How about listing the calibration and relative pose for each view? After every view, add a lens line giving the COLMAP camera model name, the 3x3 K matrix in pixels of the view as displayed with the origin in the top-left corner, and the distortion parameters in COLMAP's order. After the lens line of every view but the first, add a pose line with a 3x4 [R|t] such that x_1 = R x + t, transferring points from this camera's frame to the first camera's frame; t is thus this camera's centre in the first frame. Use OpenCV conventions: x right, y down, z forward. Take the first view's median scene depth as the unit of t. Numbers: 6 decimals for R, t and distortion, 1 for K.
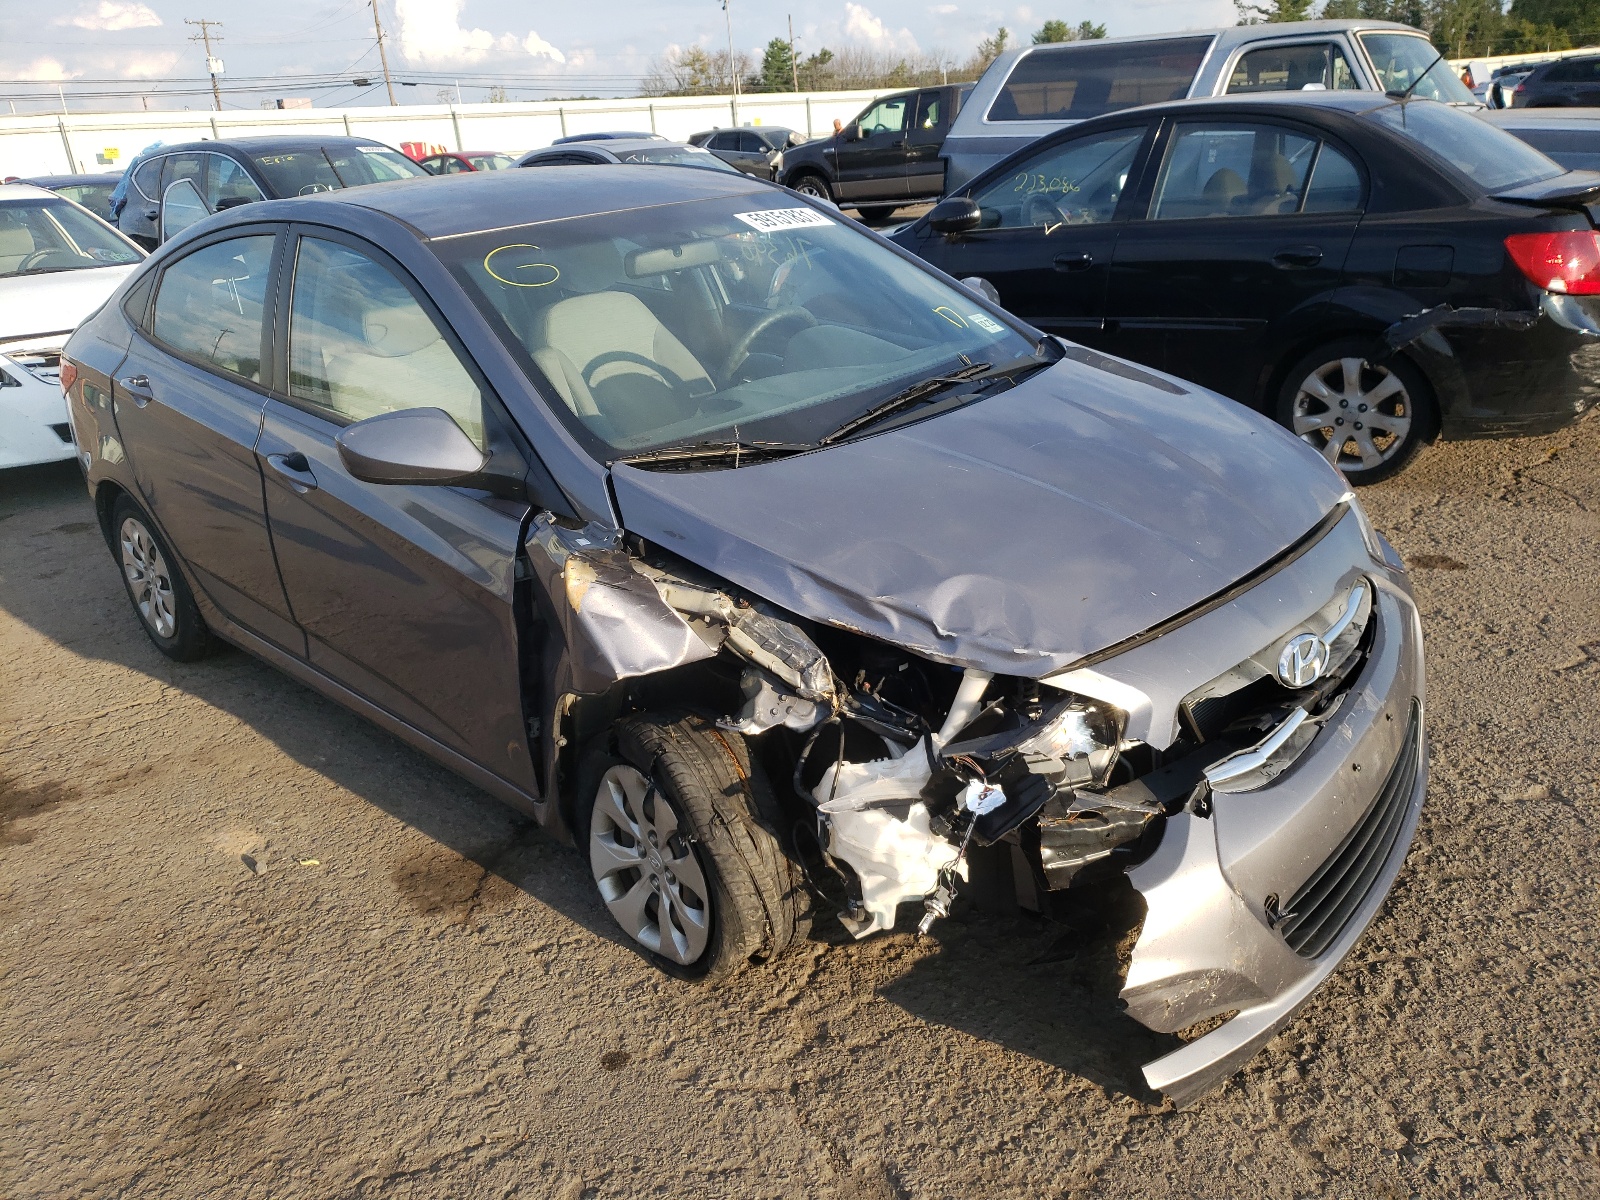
lens RADIAL K [[1202.0, 0, 800.0], [0, 1202.0, 600.0], [0, 0, 1]] dist [-0.077135, 0.106457]
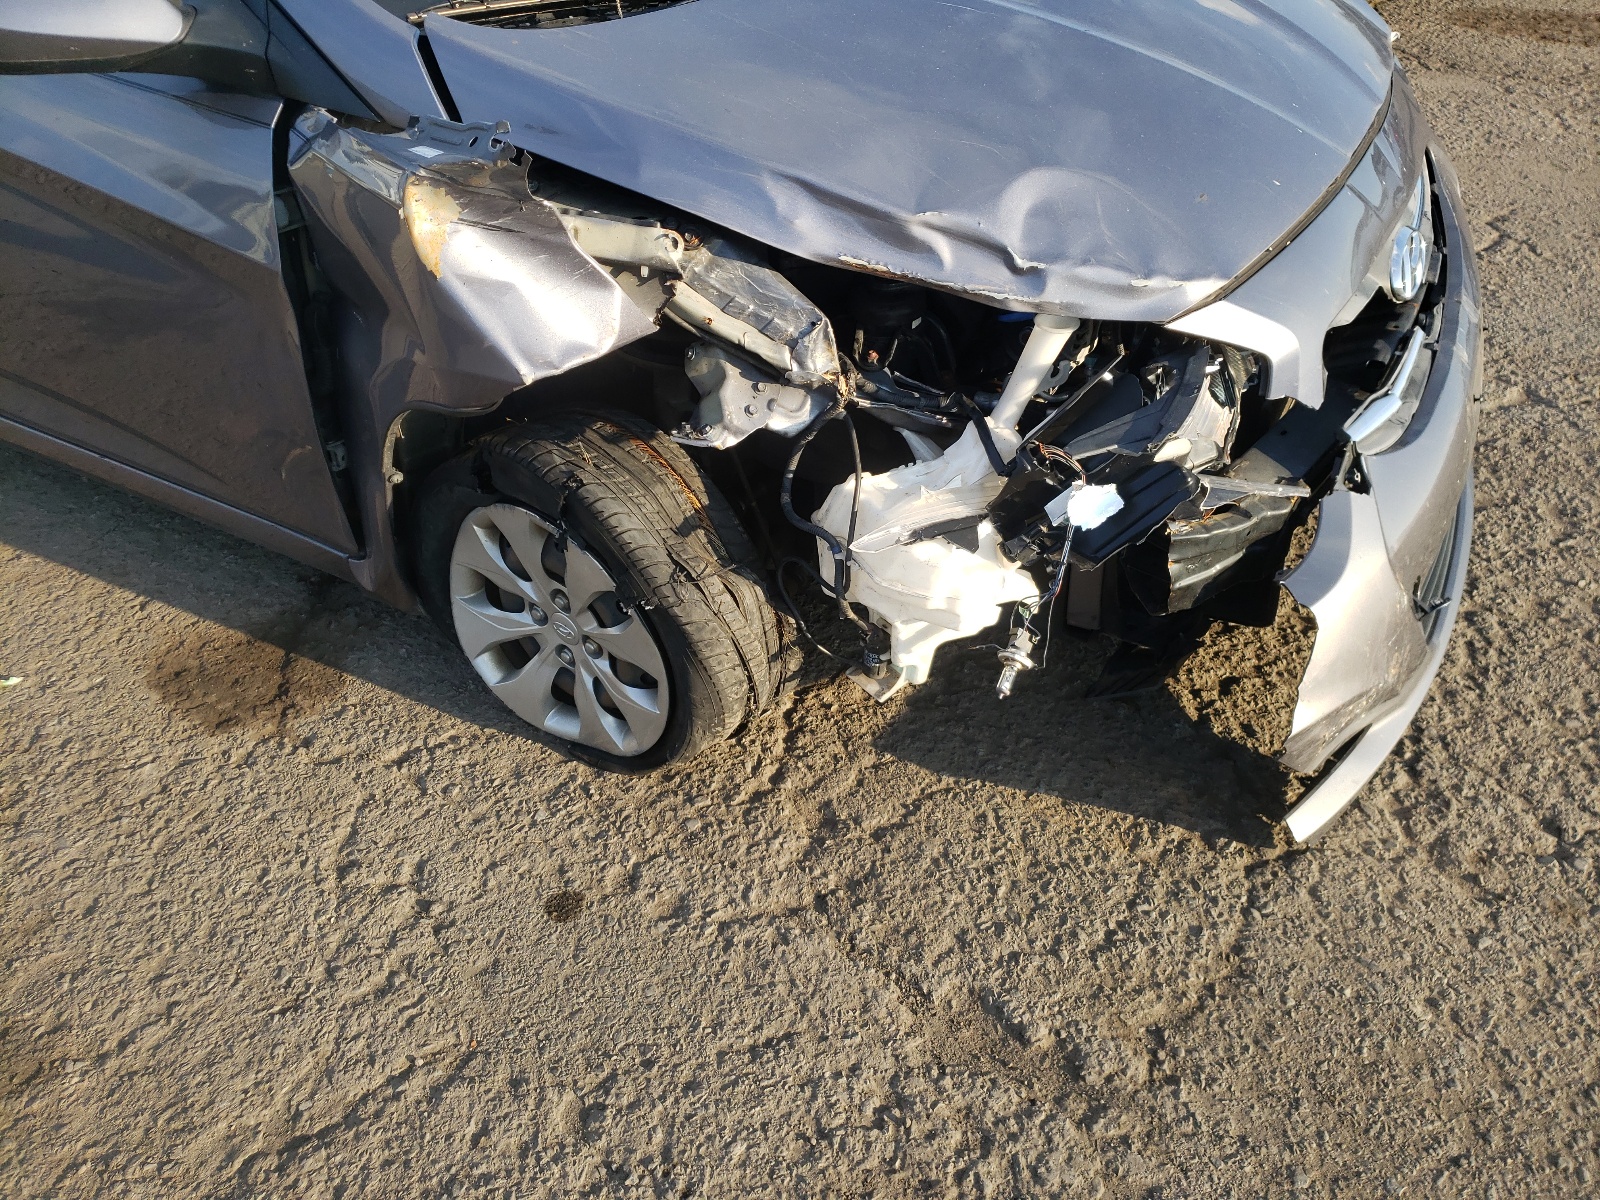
lens RADIAL K [[1196.7, 0, 800.0], [0, 1196.7, 600.0], [0, 0, 1]] dist [0.002888, 0.014784]
pose [[0.967720, -0.140592, 0.209170, -0.148877], [0.072884, 0.950600, 0.301739, -0.004161], [-0.241260, -0.276754, 0.930162, 0.345442]]
